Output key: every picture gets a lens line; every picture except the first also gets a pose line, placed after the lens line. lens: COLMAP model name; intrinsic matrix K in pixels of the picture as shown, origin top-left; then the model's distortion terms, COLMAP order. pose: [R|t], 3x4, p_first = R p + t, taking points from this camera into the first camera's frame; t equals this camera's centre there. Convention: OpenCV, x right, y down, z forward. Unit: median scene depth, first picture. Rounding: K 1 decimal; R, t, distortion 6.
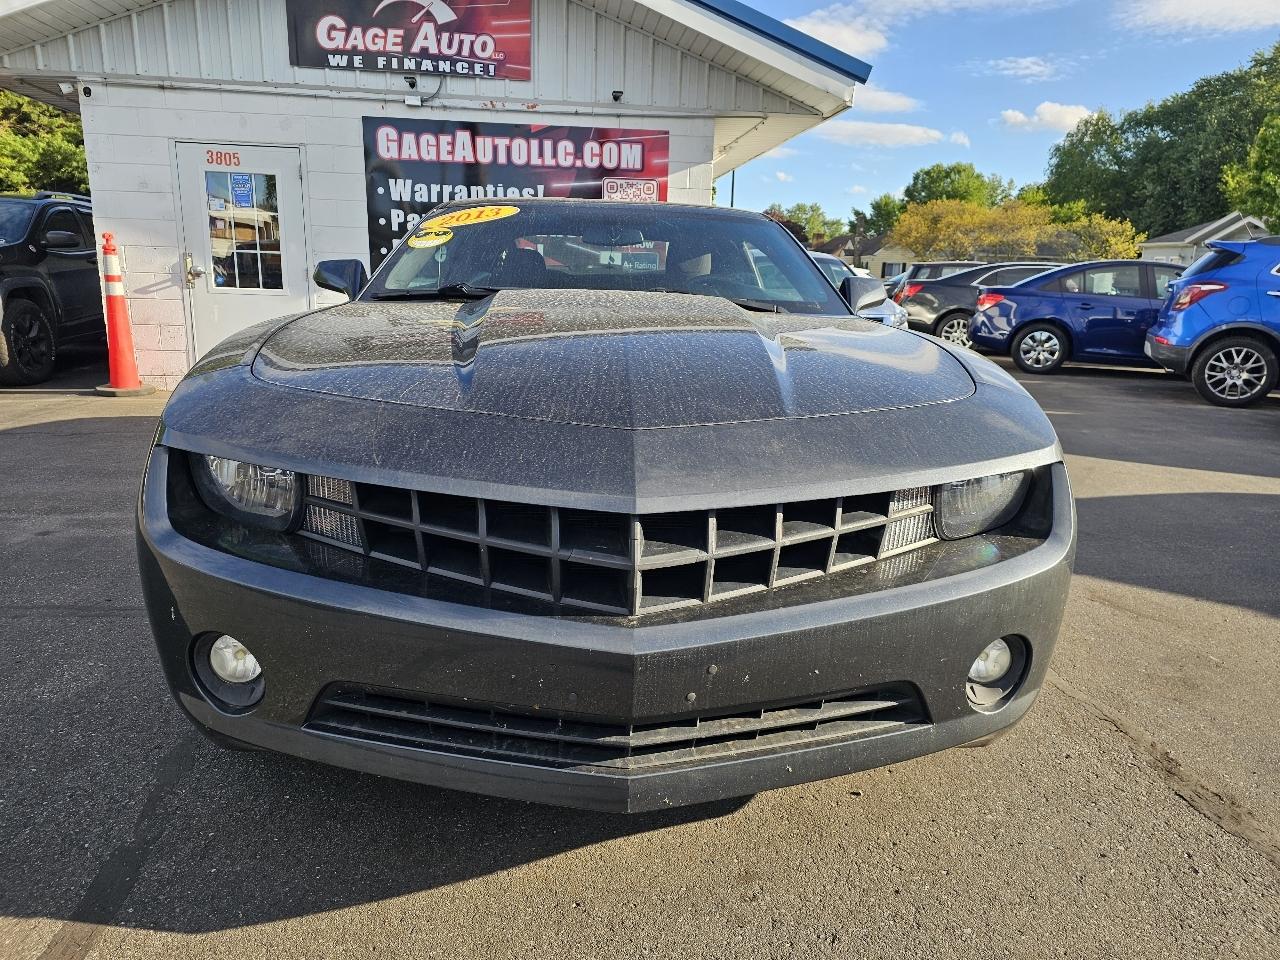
lens RADIAL K [[864.2, 0, 656.5], [0, 864.2, 462.4], [0, 0, 1]] dist [0.068669, -0.059173]
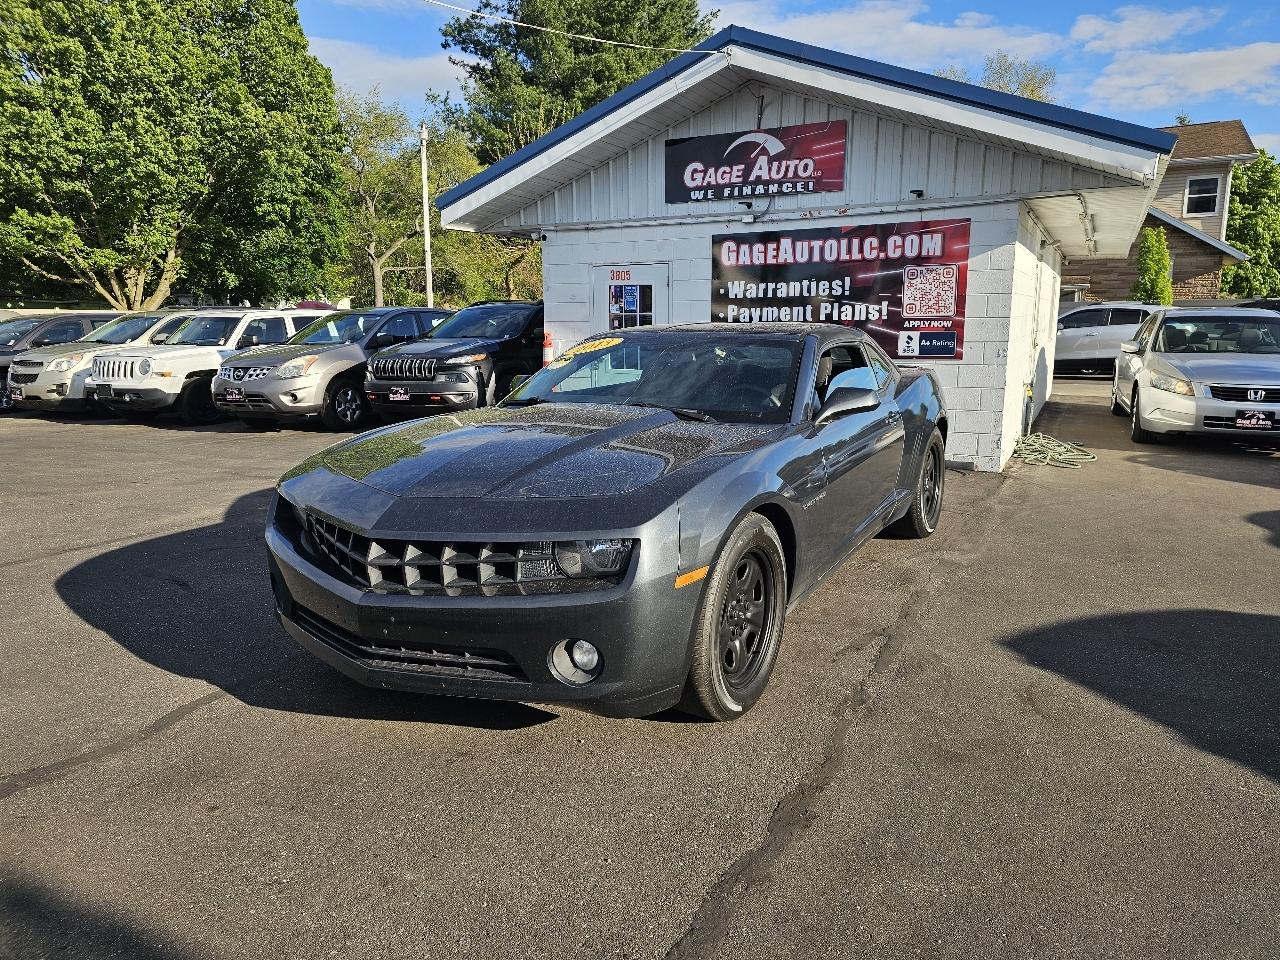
lens RADIAL K [[864.2, 0, 656.5], [0, 864.2, 462.4], [0, 0, 1]] dist [0.068669, -0.059173]
pose [[0.829304, 0.061375, -0.555416, 0.317282], [-0.091579, 0.995439, -0.026741, -0.024020], [0.551242, 0.073040, 0.831142, -0.070208]]
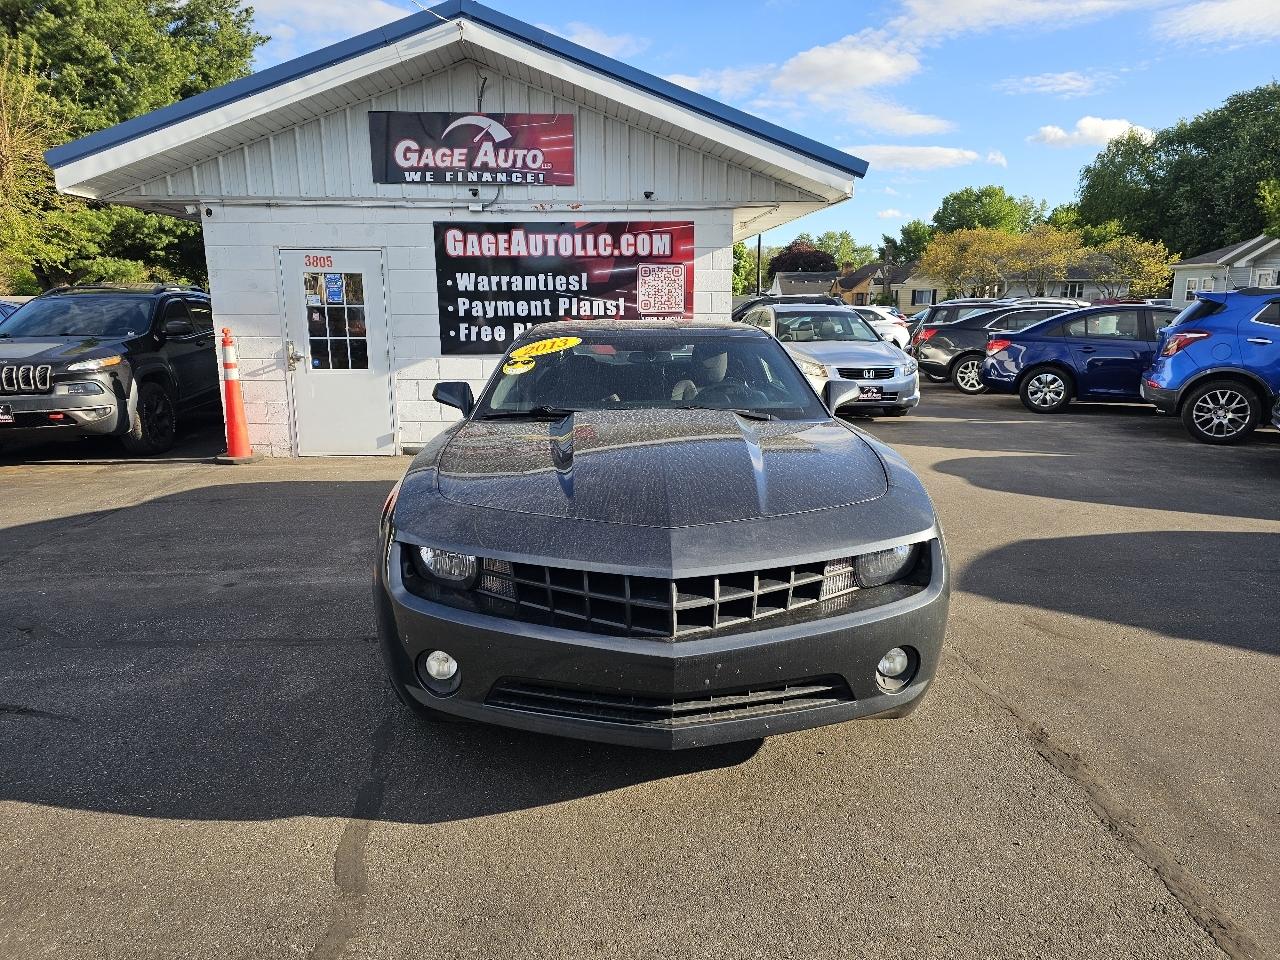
lens RADIAL K [[859.7, 0, 652.2], [0, 859.7, 479.9], [0, 0, 1]] dist [0.063544, -0.058527]
pose [[0.998760, -0.021858, -0.044728, 0.003214], [0.021142, 0.999642, -0.016425, -0.021813], [0.045071, 0.015459, 0.998864, -0.145999]]
